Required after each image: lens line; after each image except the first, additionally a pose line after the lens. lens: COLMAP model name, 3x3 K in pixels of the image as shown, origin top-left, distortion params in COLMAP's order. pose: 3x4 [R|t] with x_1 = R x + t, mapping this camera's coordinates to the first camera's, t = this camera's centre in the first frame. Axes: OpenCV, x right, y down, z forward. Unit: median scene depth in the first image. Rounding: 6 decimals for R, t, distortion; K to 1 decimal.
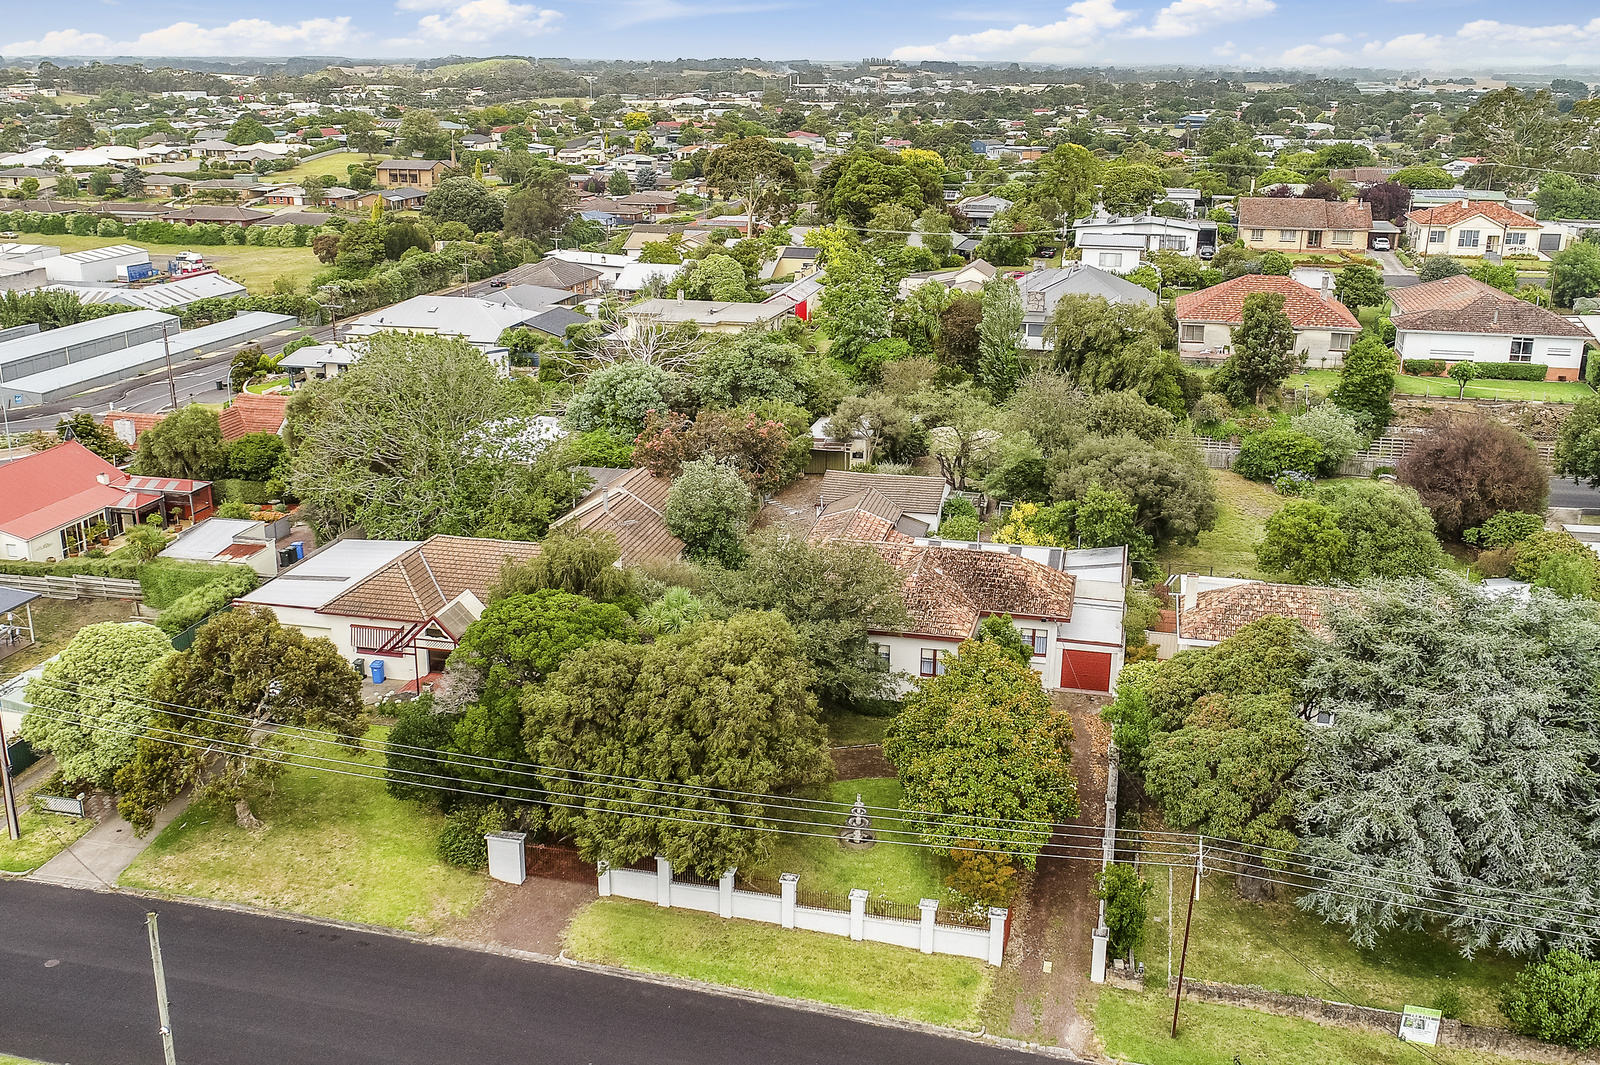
lens RADIAL K [[1532.4, 0, 726.0], [0, 1532.4, 528.0], [0, 0, 1]] dist [-0.006402, 0.000000]
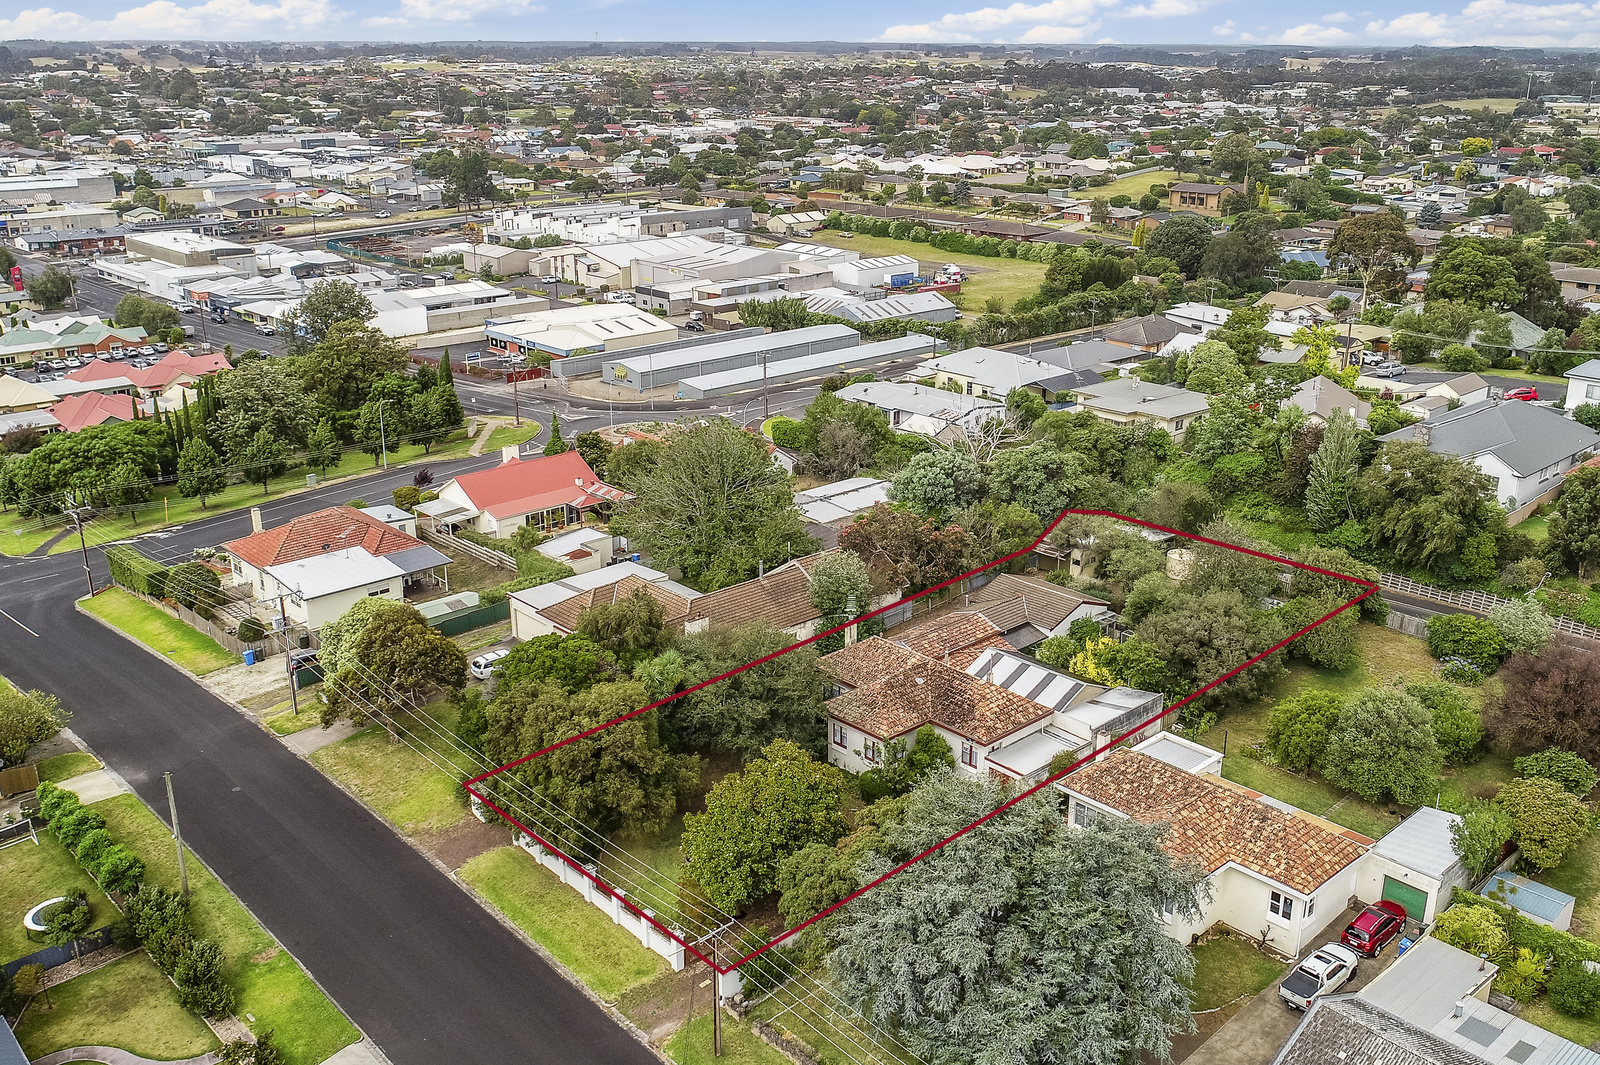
lens RADIAL K [[1429.3, 0, 793.3], [0, 1429.3, 544.9], [0, 0, 1]] dist [-0.005725, 0.000240]
pose [[0.837737, 0.177105, -0.516557, 0.457532], [-0.155458, 0.984152, 0.085306, -0.118326], [0.523479, 0.008839, 0.851993, -0.031213]]
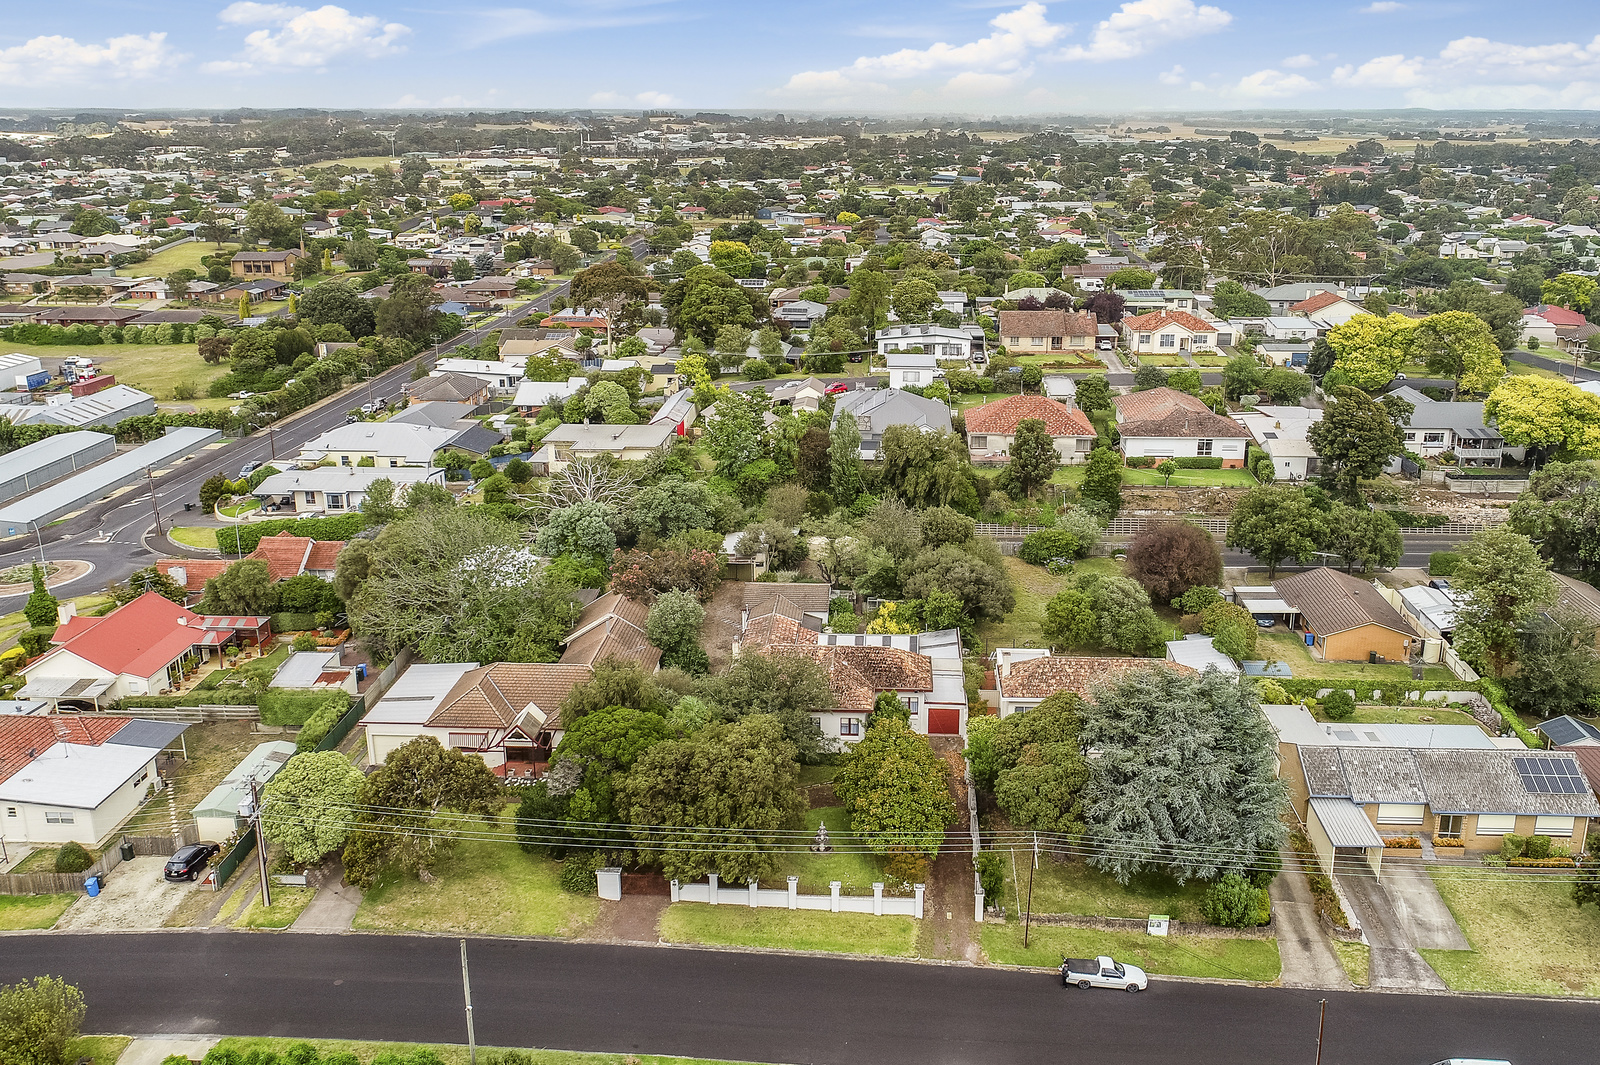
lens RADIAL K [[1429.3, 0, 791.5], [0, 1429.3, 523.8], [0, 0, 1]] dist [-0.005725, 0.000240]
pose [[0.982063, -0.060073, 0.178727, -0.112532], [0.061510, 0.998103, -0.002505, -0.078350], [-0.178238, 0.013453, 0.983895, -0.271744]]
